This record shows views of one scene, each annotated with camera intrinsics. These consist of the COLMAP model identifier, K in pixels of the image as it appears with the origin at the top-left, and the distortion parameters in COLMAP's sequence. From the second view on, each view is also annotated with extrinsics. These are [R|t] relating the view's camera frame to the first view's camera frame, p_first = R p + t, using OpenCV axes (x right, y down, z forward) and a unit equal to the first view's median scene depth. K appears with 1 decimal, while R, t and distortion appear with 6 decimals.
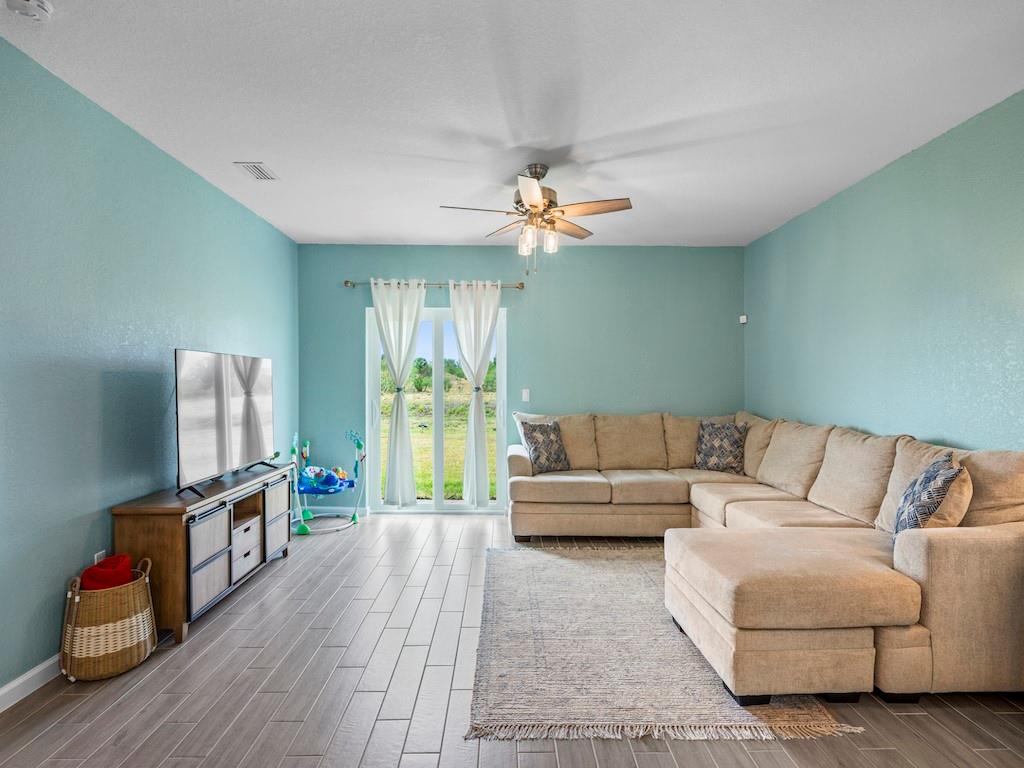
lens RADIAL K [[502.1, 0, 508.9], [0, 502.1, 382.9], [0, 0, 1]] dist [-0.018548, -0.000251]
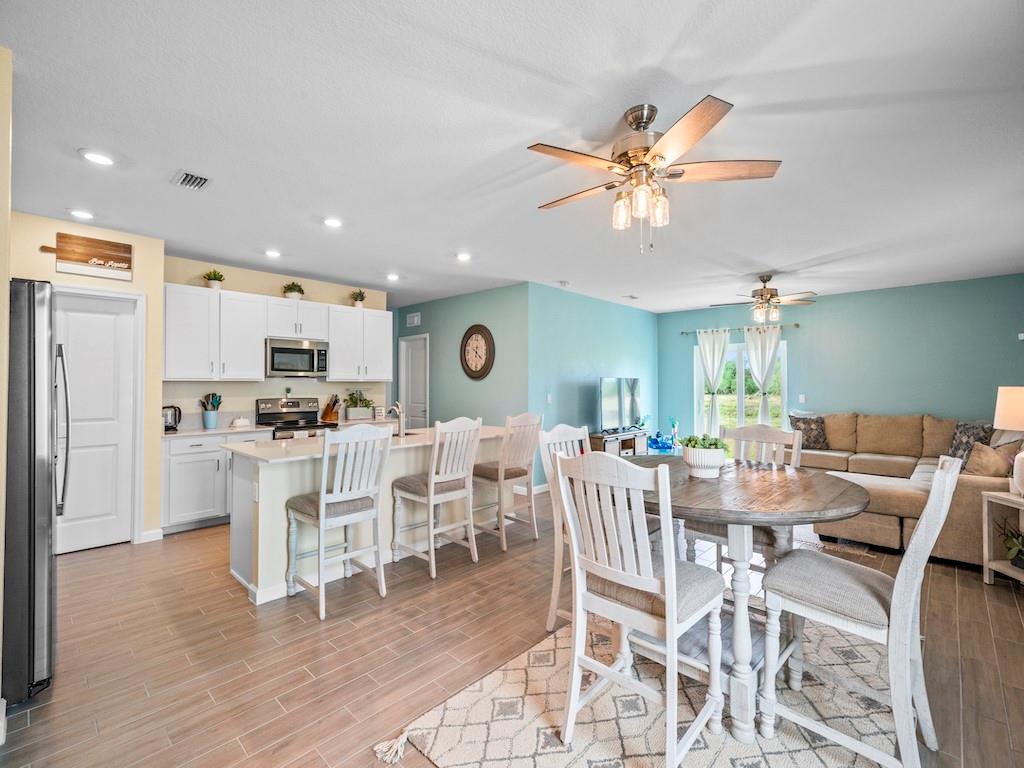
lens RADIAL K [[460.0, 0, 512.0], [0, 460.0, 384.0], [0, 0, 1]] dist [0.014168, 0.000089]
pose [[0.716439, -0.000891, -0.697649, 0.411237], [-0.000304, 0.999999, -0.001589, -0.017569], [0.697650, 0.001350, 0.716438, -0.636454]]
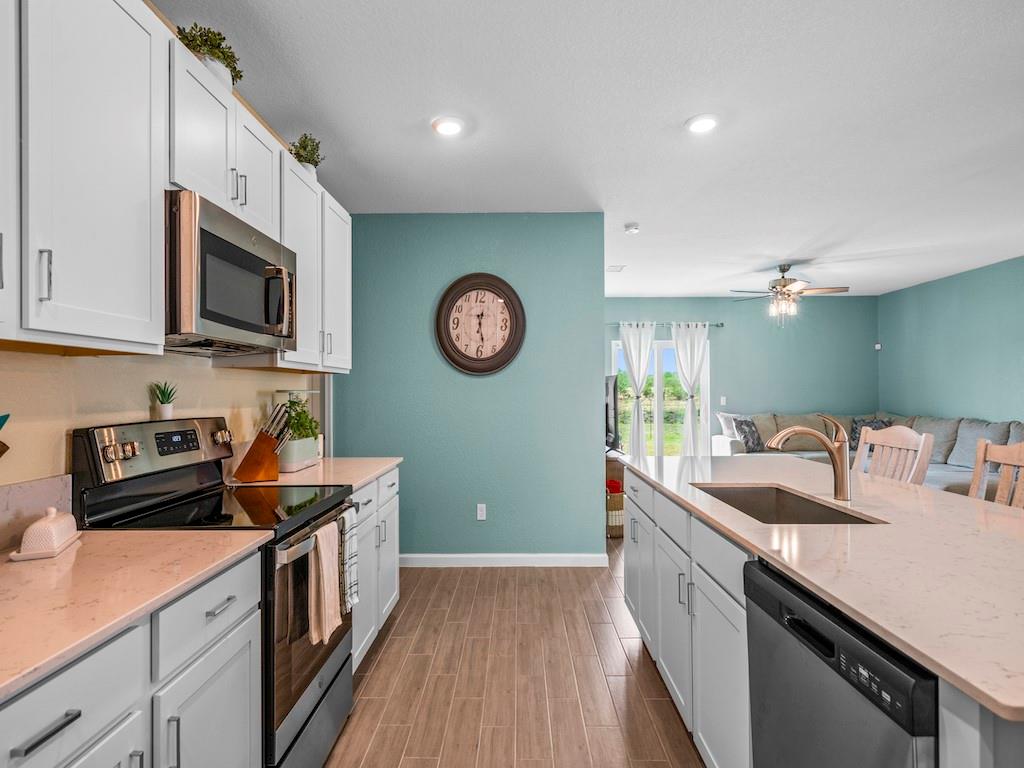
lens RADIAL K [[527.3, 0, 512.0], [0, 527.3, 384.0], [0, 0, 1]] dist [0.001102, 0.000651]
pose [[0.999574, -0.003862, -0.028943, -0.579554], [0.003419, 0.999876, -0.015341, -0.002717], [0.028999, 0.015236, 0.999463, -0.577823]]
